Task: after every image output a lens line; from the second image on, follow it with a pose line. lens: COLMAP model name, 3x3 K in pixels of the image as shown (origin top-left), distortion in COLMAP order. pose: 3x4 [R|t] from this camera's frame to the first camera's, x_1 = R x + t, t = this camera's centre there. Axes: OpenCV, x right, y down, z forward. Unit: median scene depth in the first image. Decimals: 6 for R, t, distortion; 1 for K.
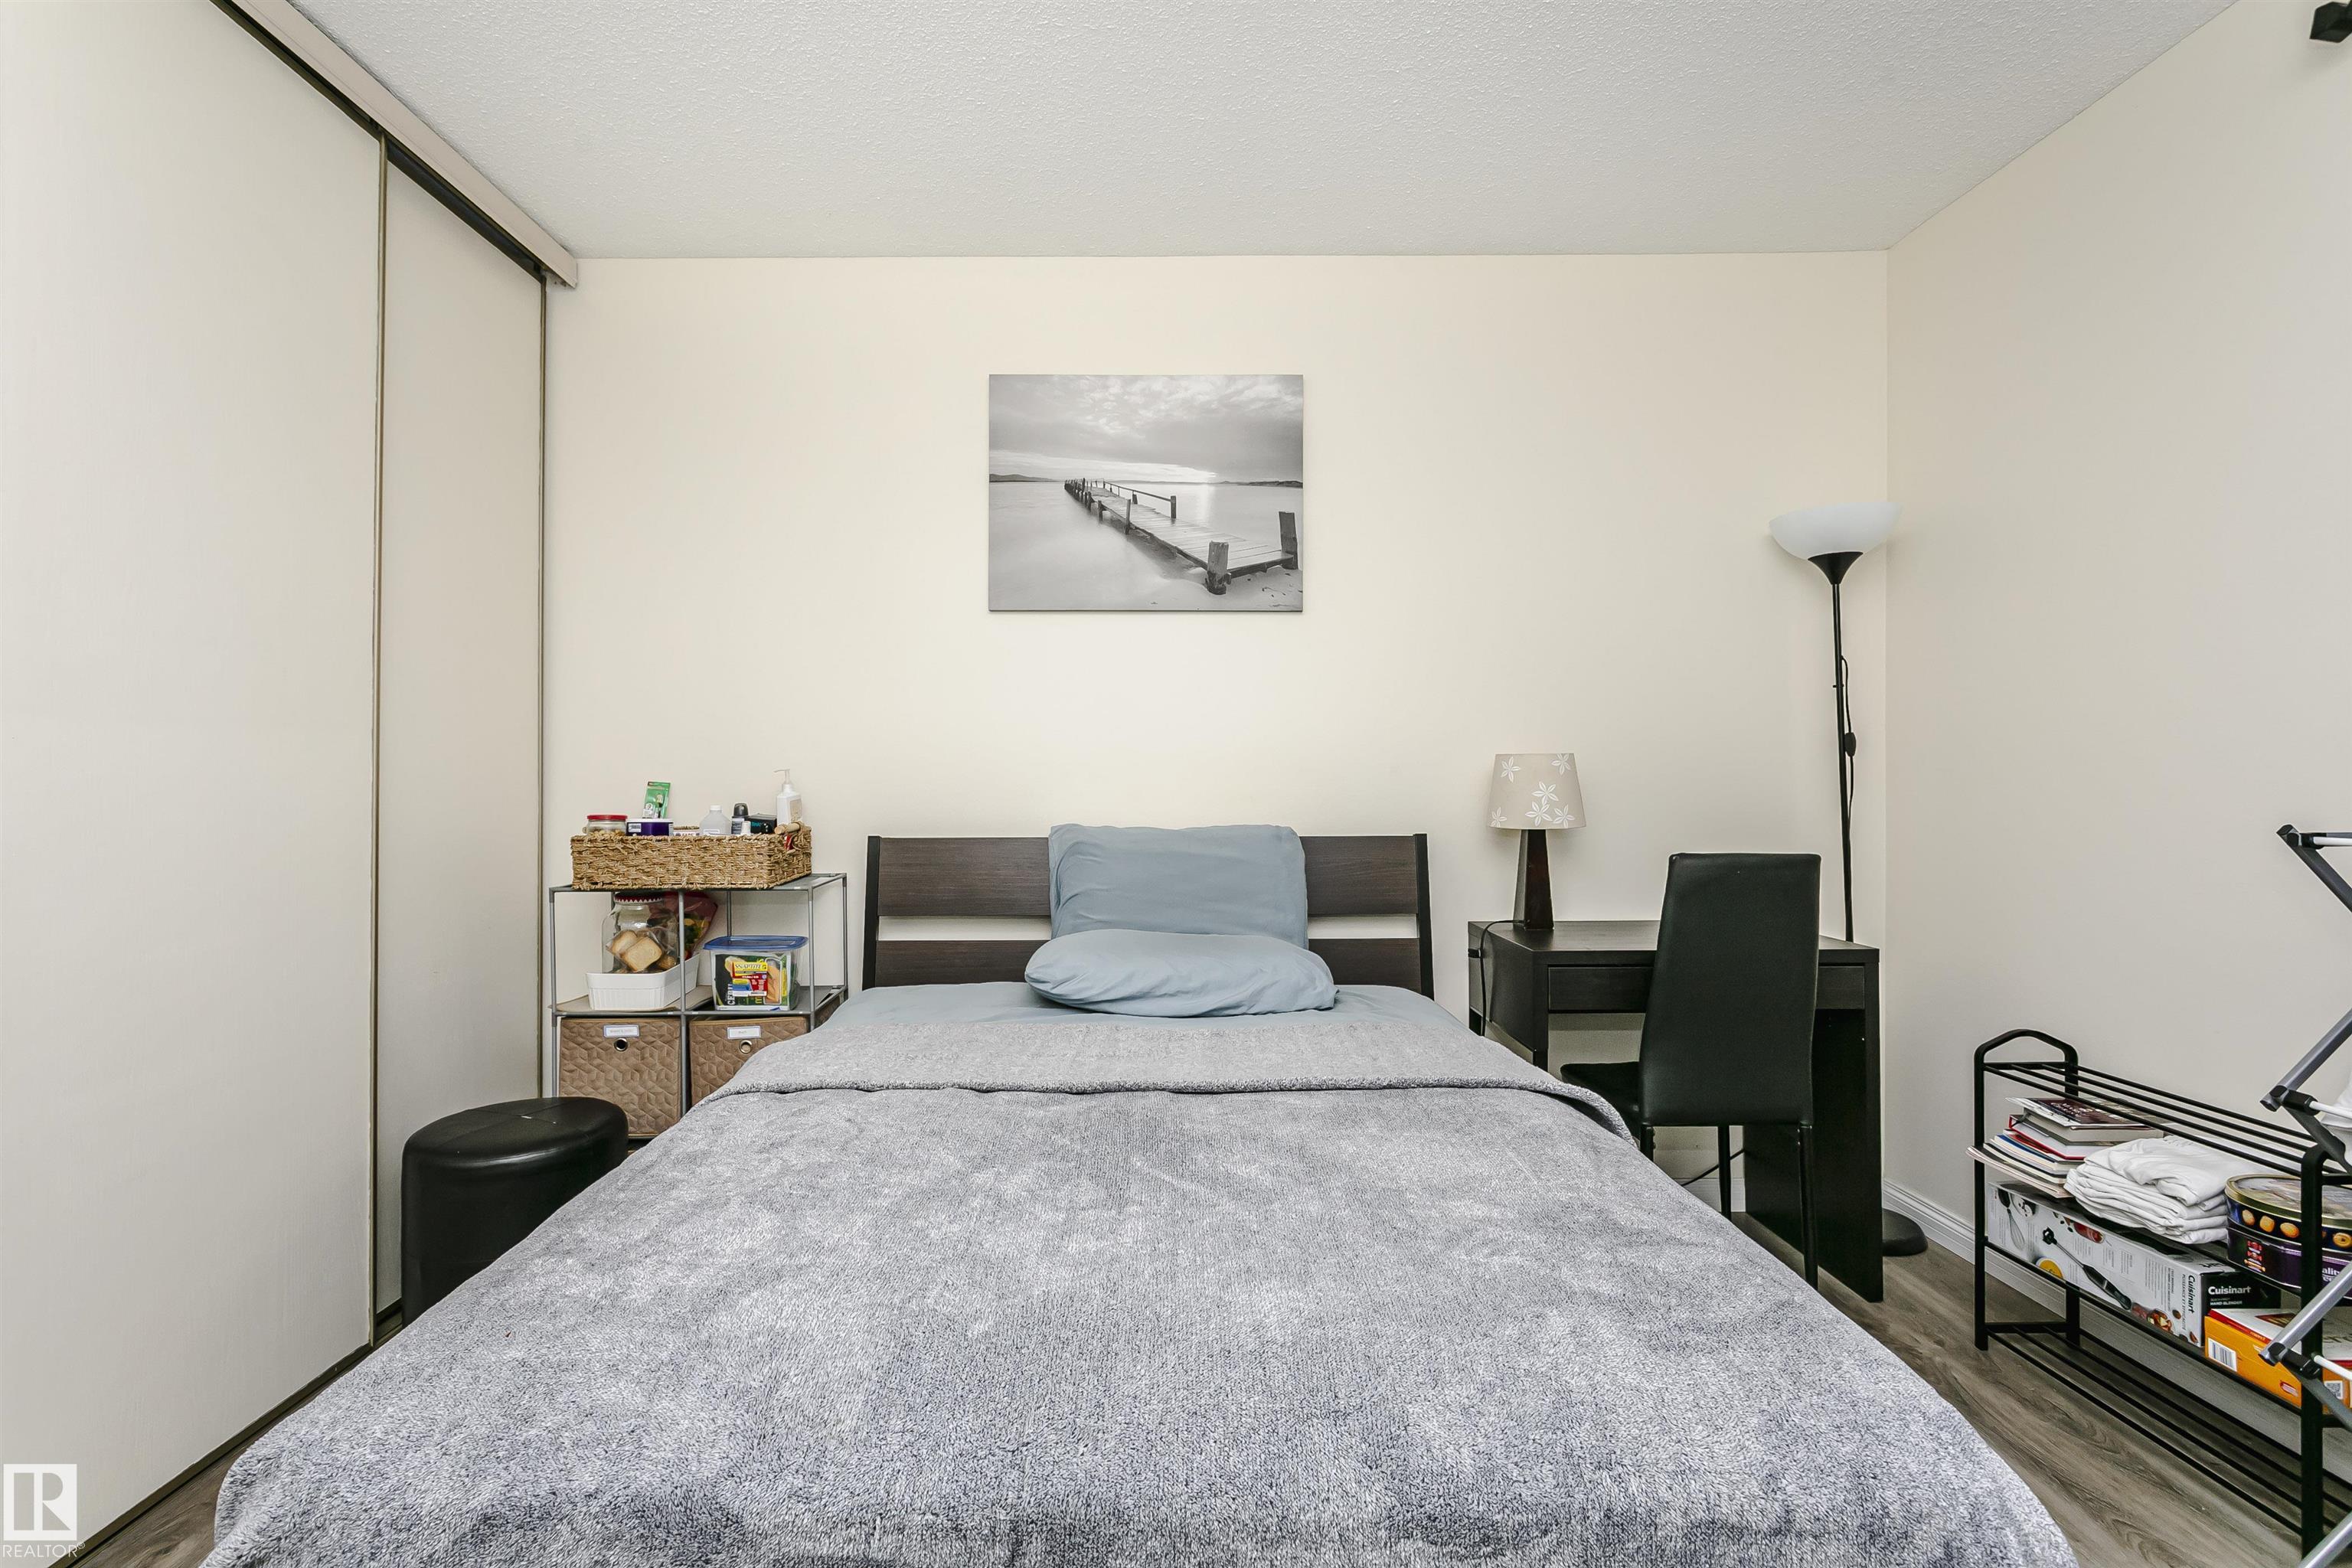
lens RADIAL K [[1151.4, 0, 1180.1], [0, 1151.4, 784.3], [0, 0, 1]] dist [0.000955, 0.001047]
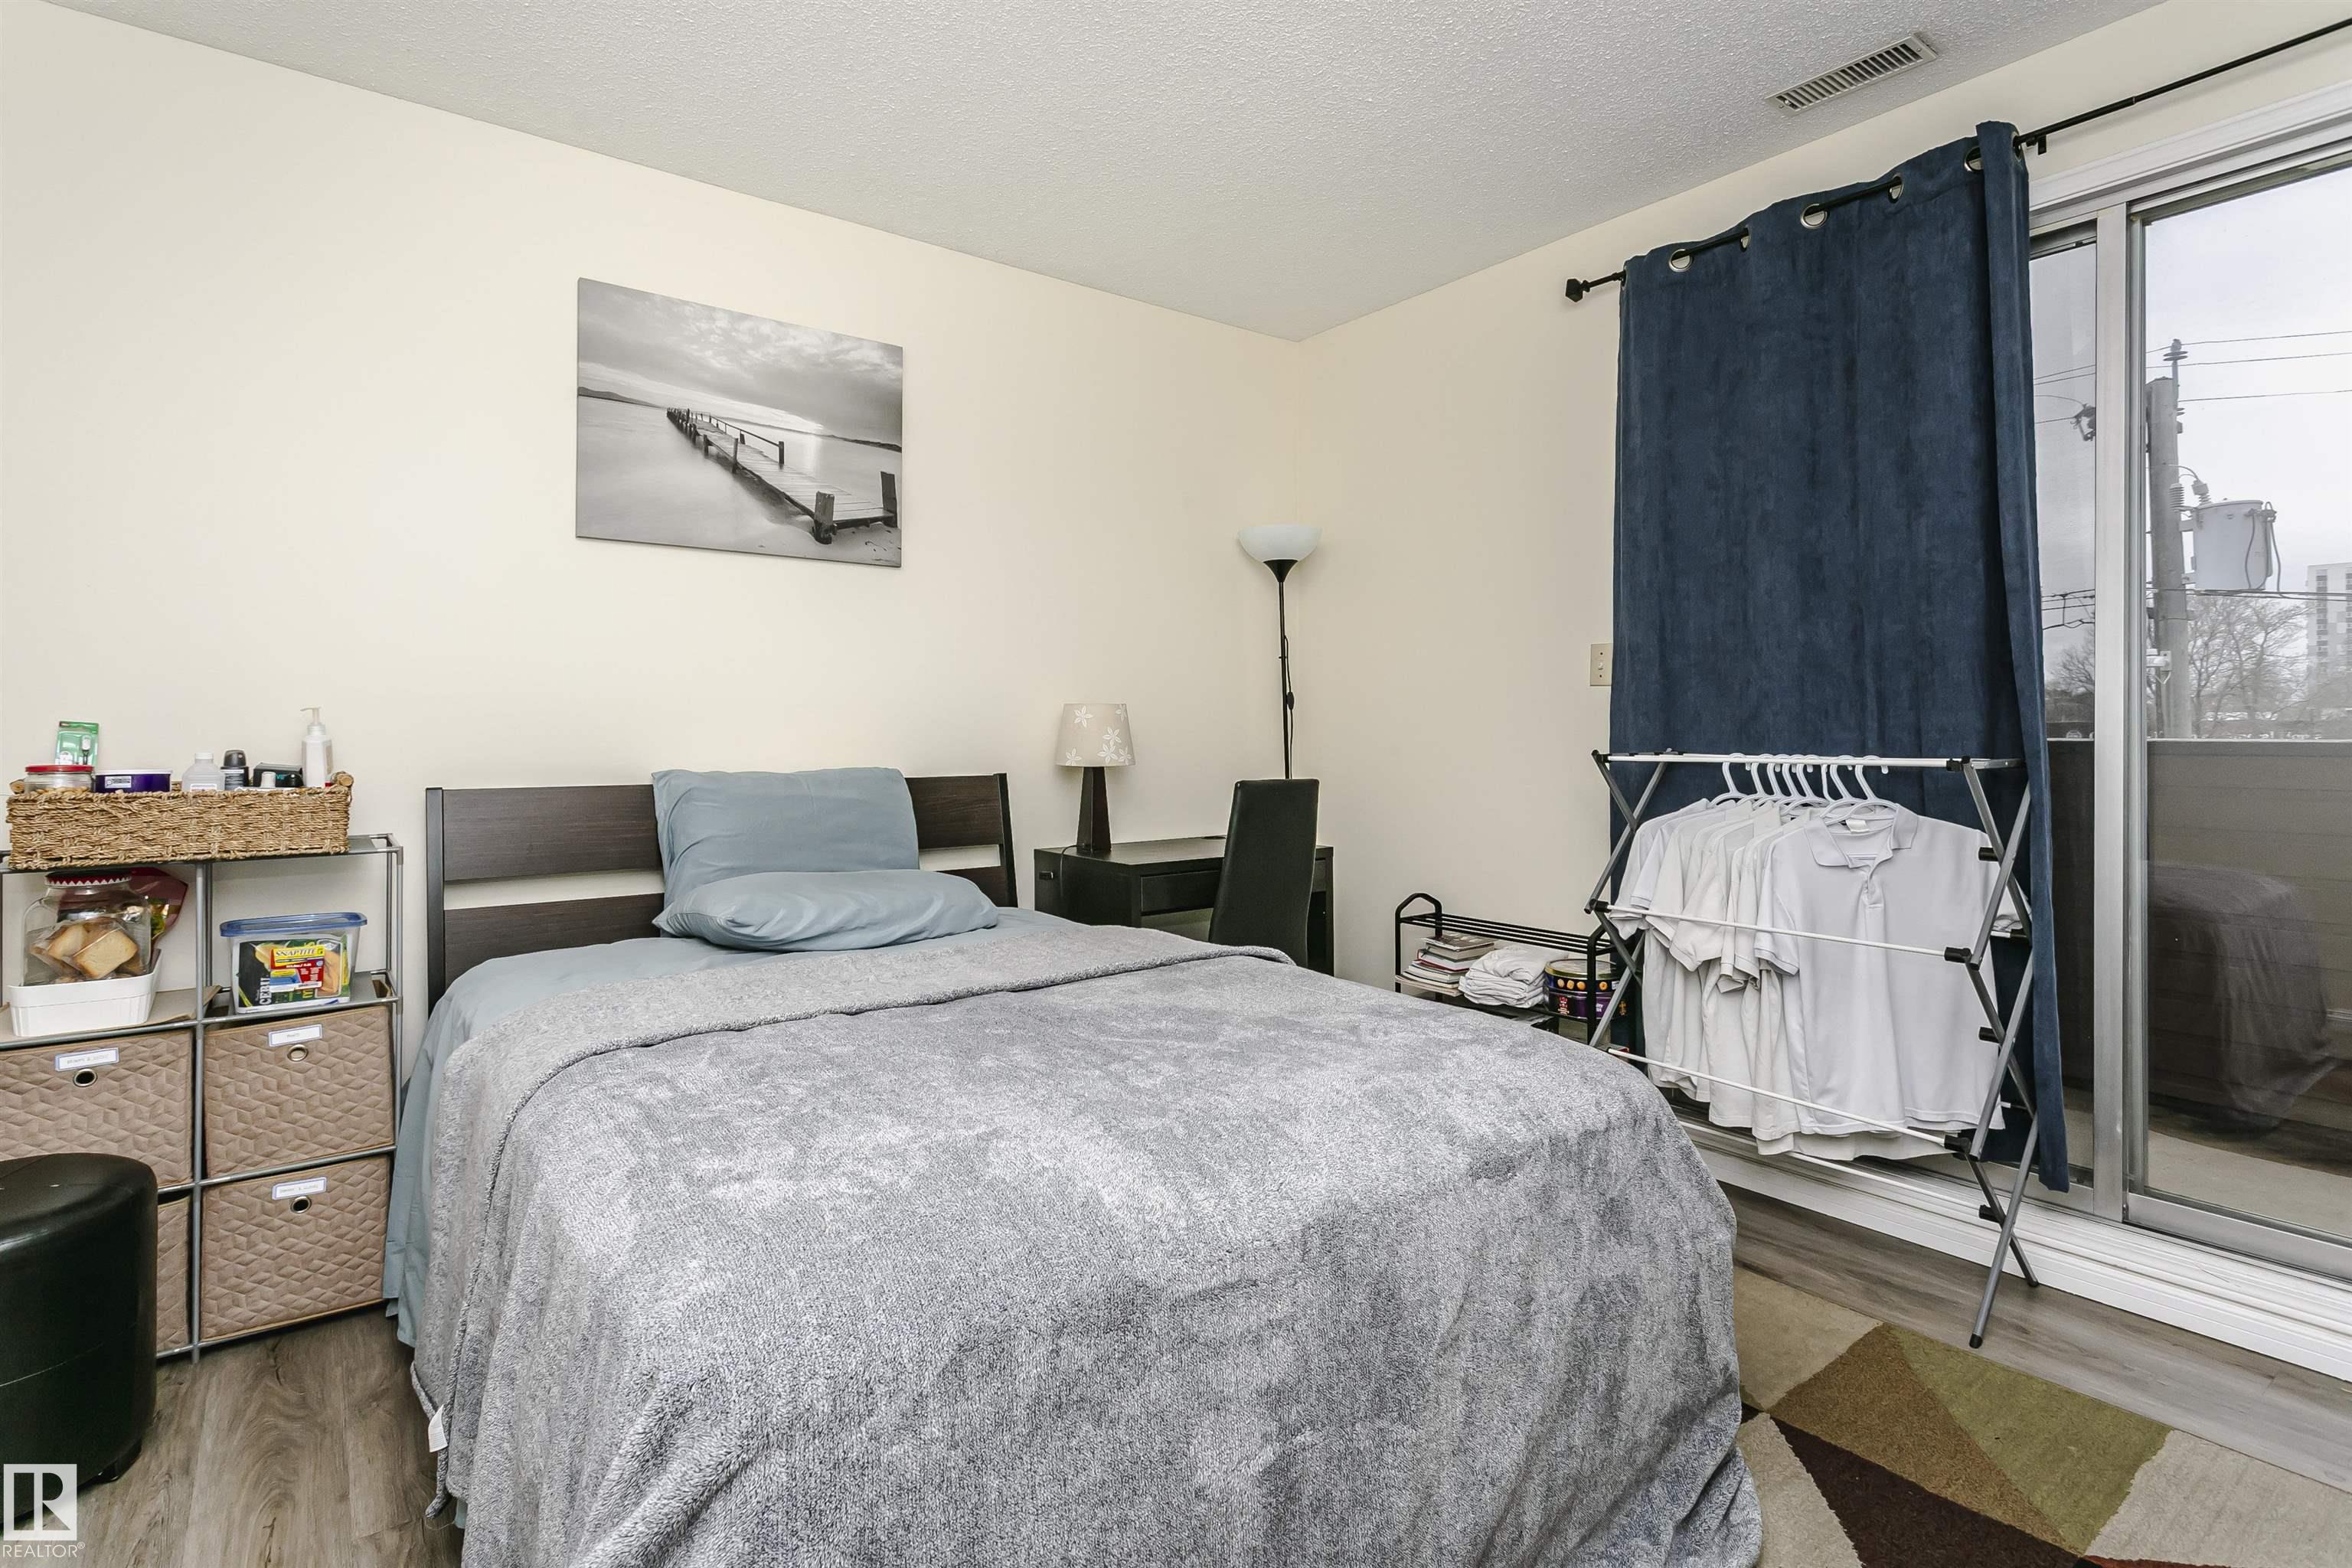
lens RADIAL K [[1151.4, 0, 1204.1], [0, 1151.4, 720.0], [0, 0, 1]] dist [0.000955, 0.001047]
pose [[0.794540, 0.008426, 0.607154, -0.337035], [0.001622, 0.999871, -0.015999, 0.009713], [-0.607210, 0.013697, 0.794423, -0.019904]]
